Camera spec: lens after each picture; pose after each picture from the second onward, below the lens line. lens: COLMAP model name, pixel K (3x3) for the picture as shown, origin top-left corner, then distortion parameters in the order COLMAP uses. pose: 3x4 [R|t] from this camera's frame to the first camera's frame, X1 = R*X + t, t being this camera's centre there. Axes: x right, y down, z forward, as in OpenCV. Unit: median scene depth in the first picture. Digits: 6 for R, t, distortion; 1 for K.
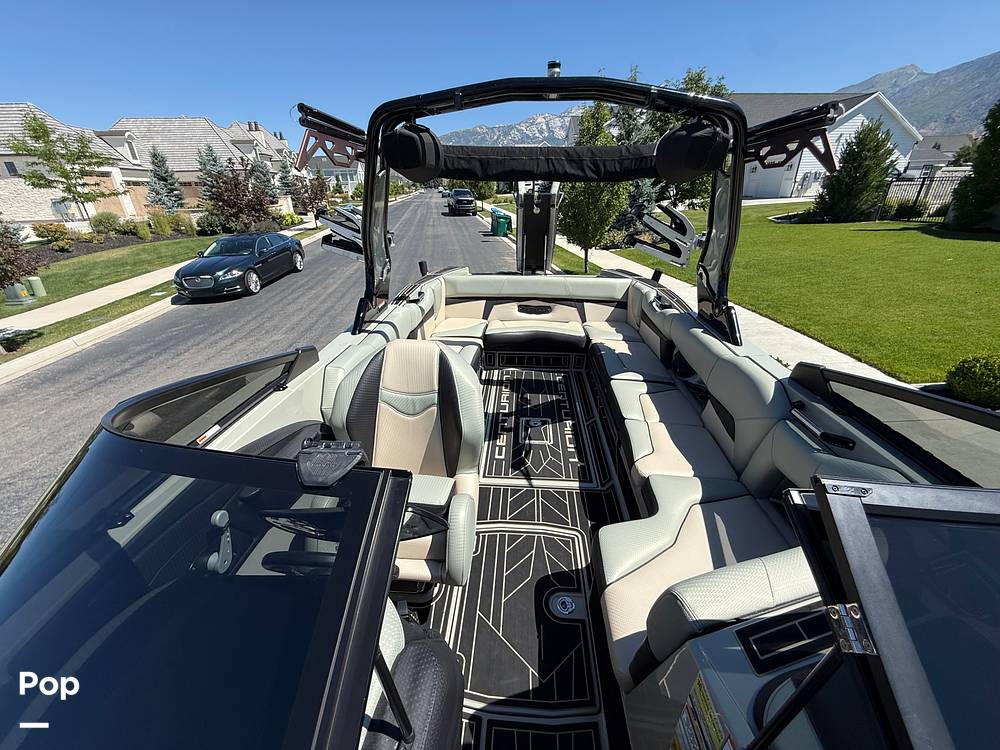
lens RADIAL K [[399.2, 0, 499.4], [0, 399.2, 374.6], [0, 0, 1]] dist [-0.002985, -0.000340]
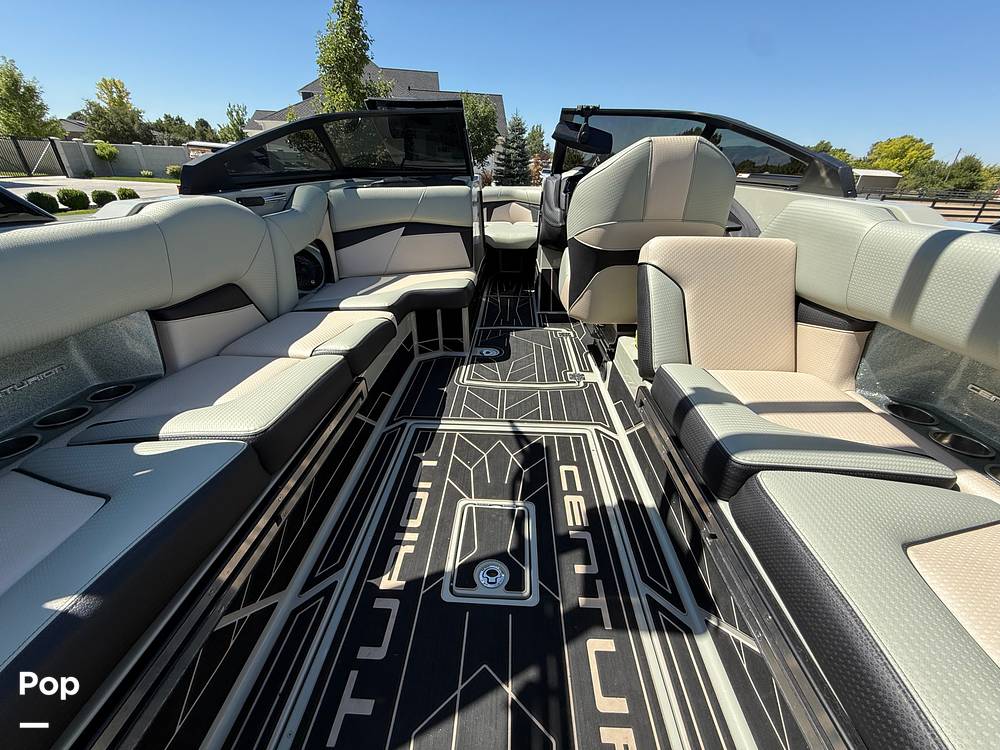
lens RADIAL K [[399.2, 0, 497.8], [0, 399.2, 382.5], [0, 0, 1]] dist [-0.002985, -0.000340]
pose [[-0.999646, -0.000409, -0.026614, 0.107453], [-0.021607, 0.596369, 0.802419, -0.277812], [0.015544, 0.802710, -0.596167, 1.216672]]
